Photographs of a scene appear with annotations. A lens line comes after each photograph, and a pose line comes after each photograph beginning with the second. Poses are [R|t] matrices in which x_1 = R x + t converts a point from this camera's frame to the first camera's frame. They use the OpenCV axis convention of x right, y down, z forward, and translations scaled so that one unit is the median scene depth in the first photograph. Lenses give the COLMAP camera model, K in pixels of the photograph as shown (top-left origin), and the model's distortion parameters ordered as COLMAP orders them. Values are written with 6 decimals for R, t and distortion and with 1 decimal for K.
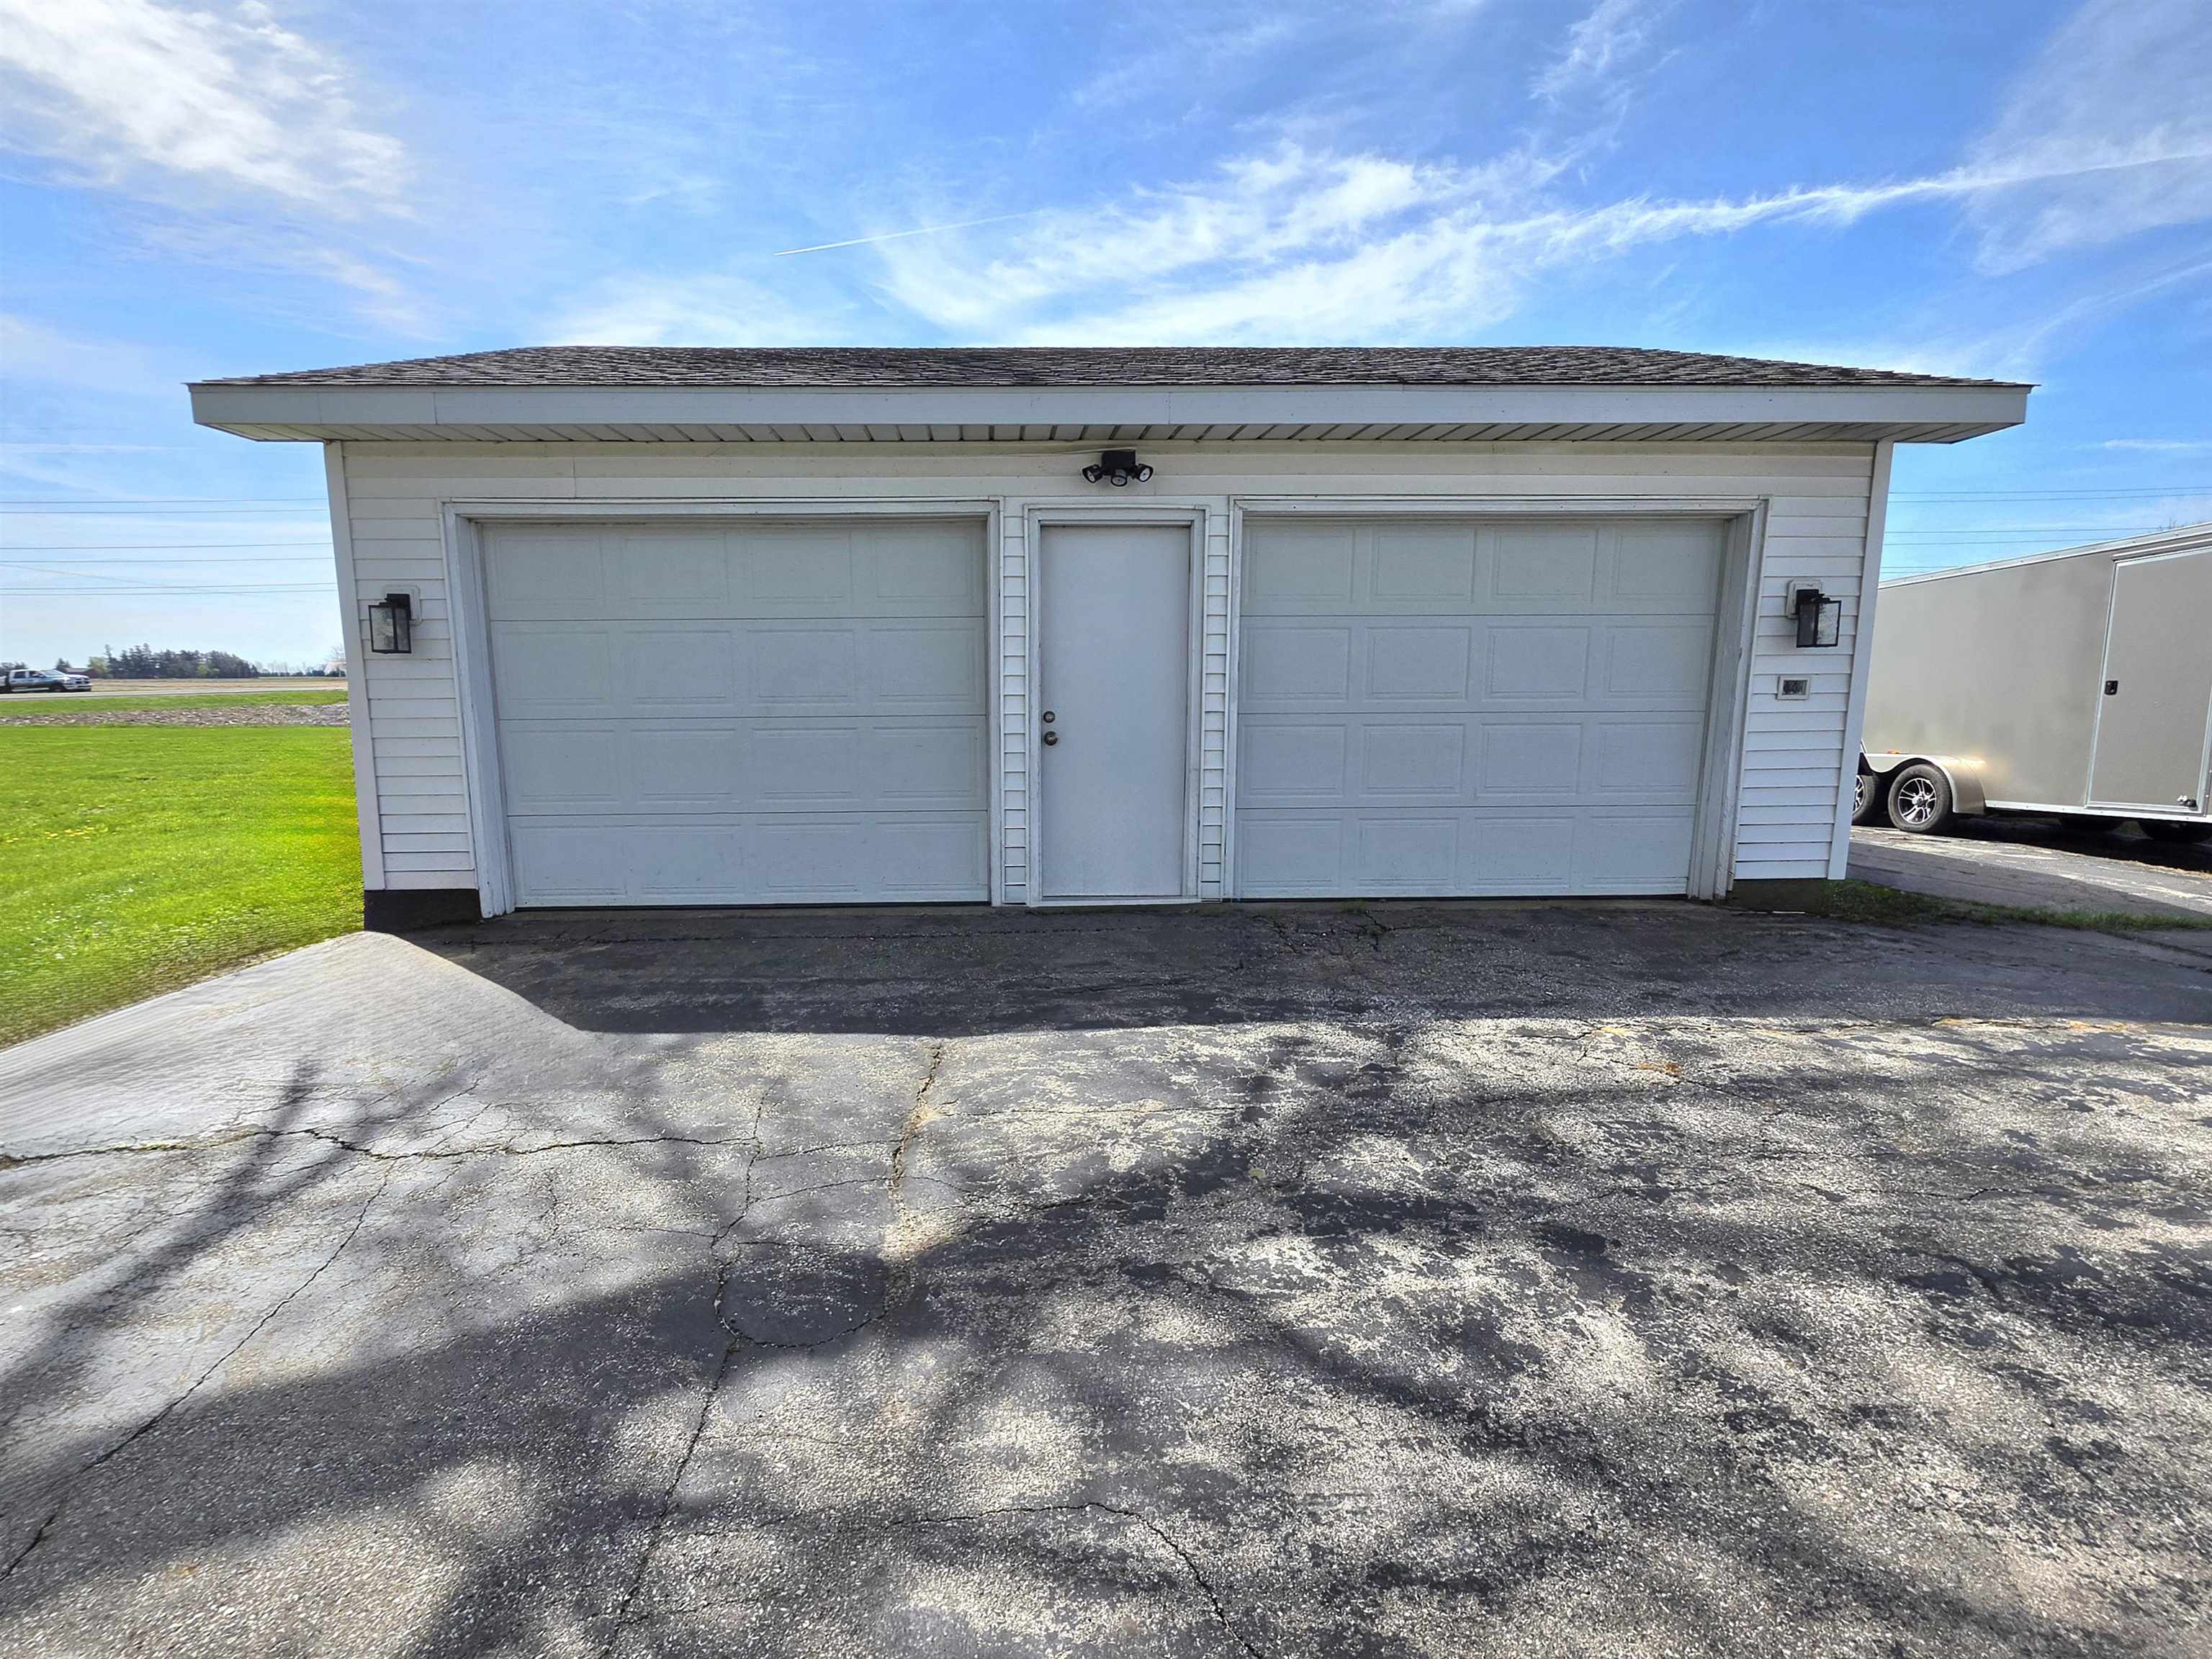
lens RADIAL K [[1085.1, 0, 1102.0], [0, 1085.1, 841.2], [0, 0, 1]] dist [-0.000298, -0.001797]
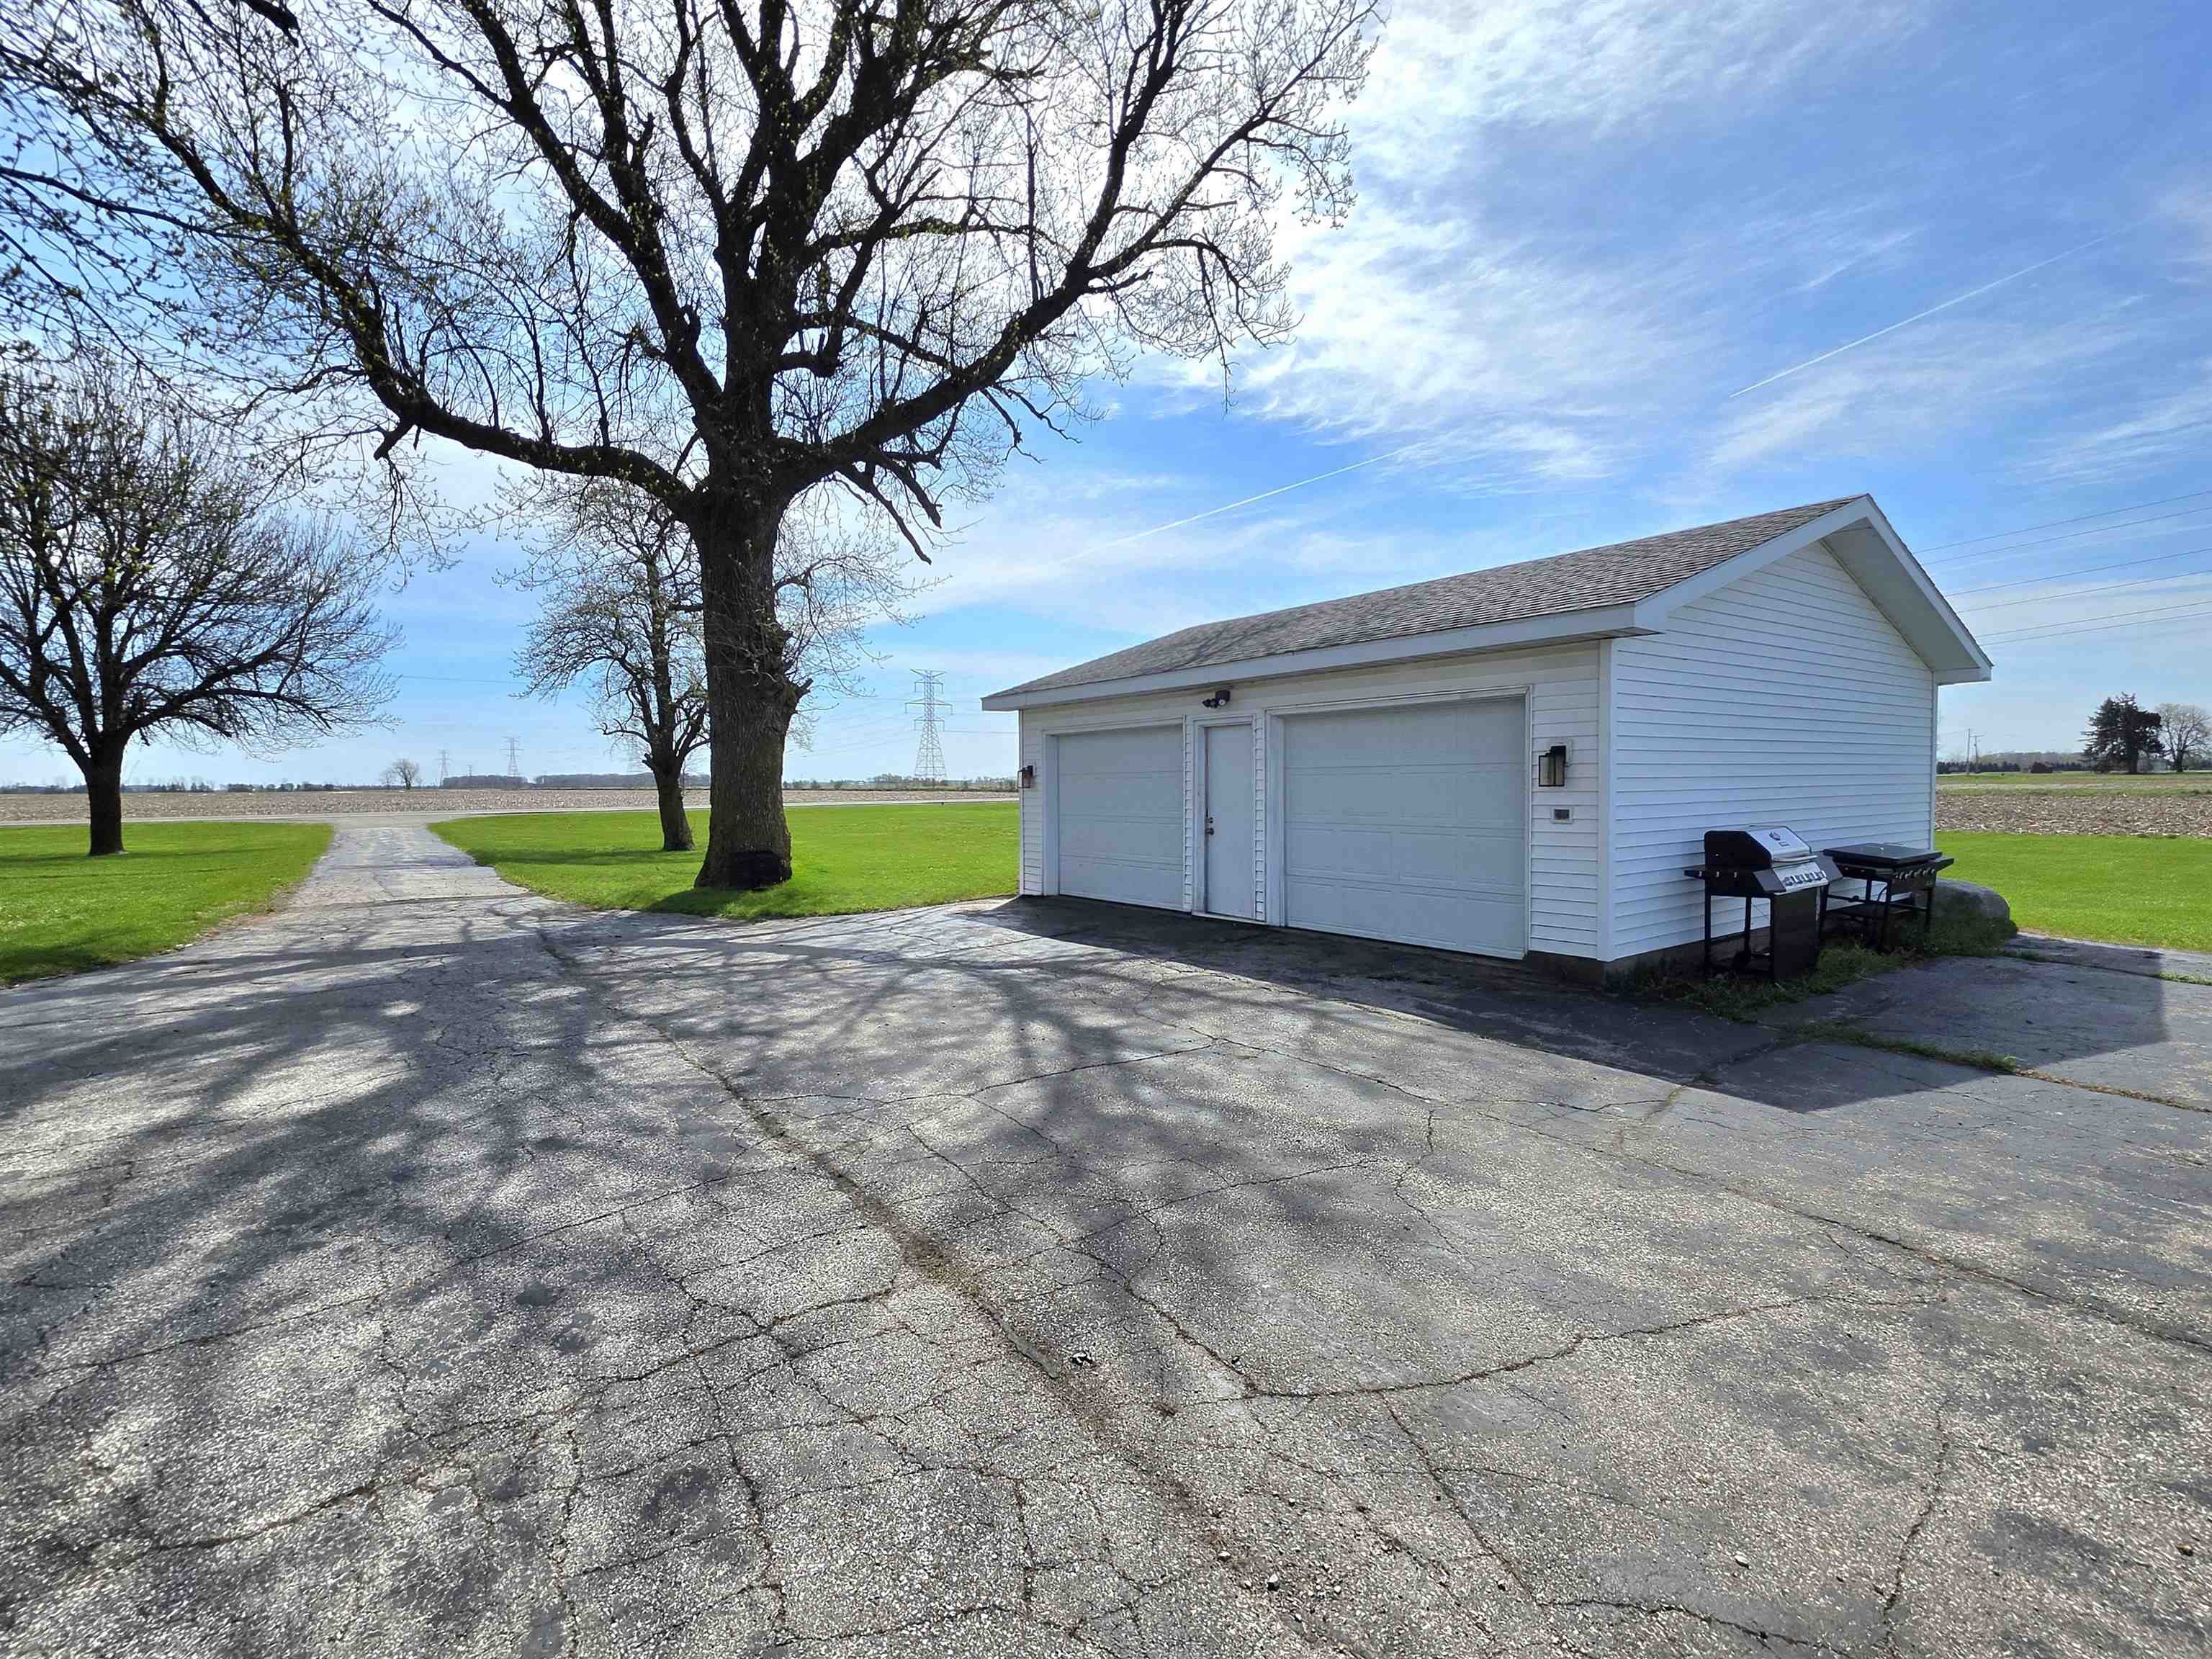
lens RADIAL K [[1085.1, 0, 1114.8], [0, 1085.1, 828.1], [0, 0, 1]] dist [-0.000298, -0.001797]
pose [[0.556400, 0.034929, -0.830180, 1.412754], [-0.112575, 0.993073, -0.033666, -0.013590], [0.823253, 0.112189, 0.556478, -0.229252]]
